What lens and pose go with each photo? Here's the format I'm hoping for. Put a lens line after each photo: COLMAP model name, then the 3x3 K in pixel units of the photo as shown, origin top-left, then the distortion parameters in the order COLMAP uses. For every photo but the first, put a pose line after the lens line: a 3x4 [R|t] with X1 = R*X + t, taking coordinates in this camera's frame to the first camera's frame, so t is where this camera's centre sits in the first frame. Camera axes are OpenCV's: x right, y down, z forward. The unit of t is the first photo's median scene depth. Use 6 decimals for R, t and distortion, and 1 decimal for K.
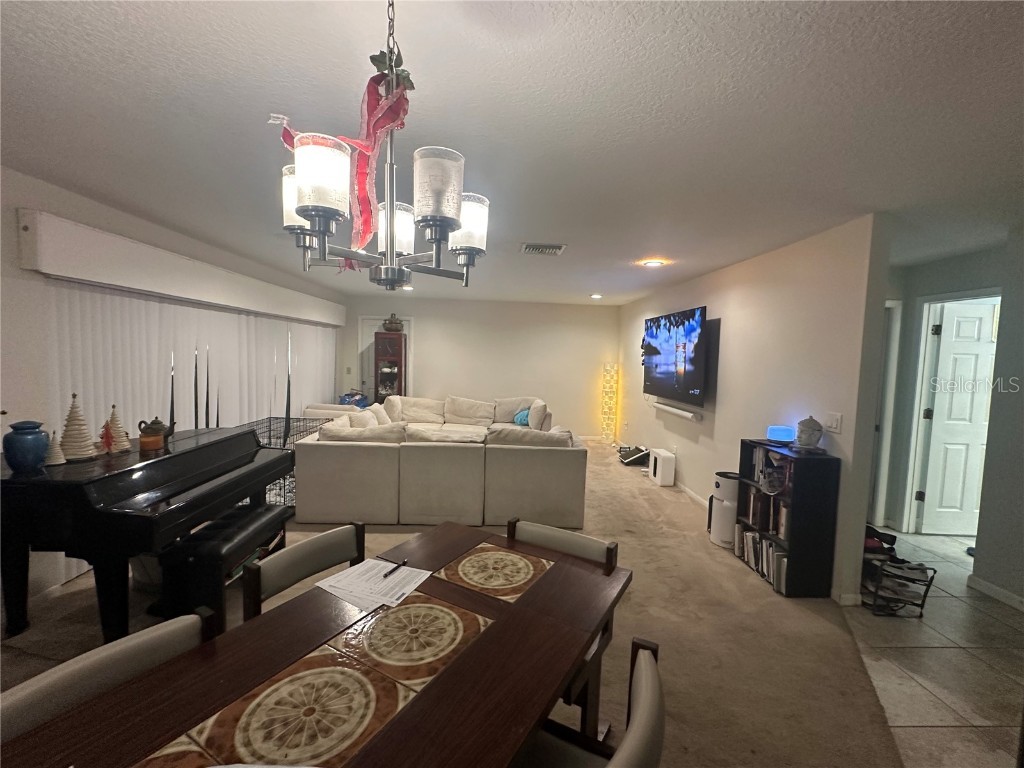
lens RADIAL K [[445.1, 0, 507.3], [0, 445.1, 385.5], [0, 0, 1]] dist [0.000442, 0.000268]
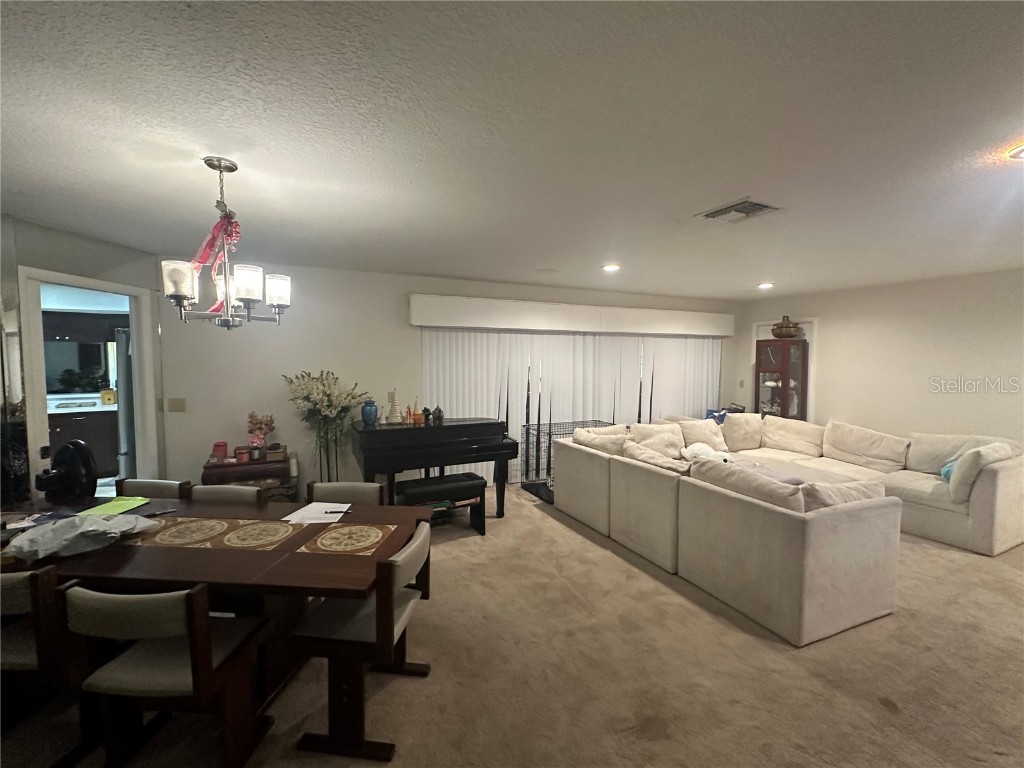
lens RADIAL K [[442.3, 0, 514.1], [0, 442.3, 375.1], [0, 0, 1]] dist [0.003270, 0.000264]
pose [[0.426439, 0.011146, -0.904448, 0.663479], [-0.054144, 0.998446, -0.013224, -0.029590], [0.902894, 0.054609, 0.426379, 0.436824]]
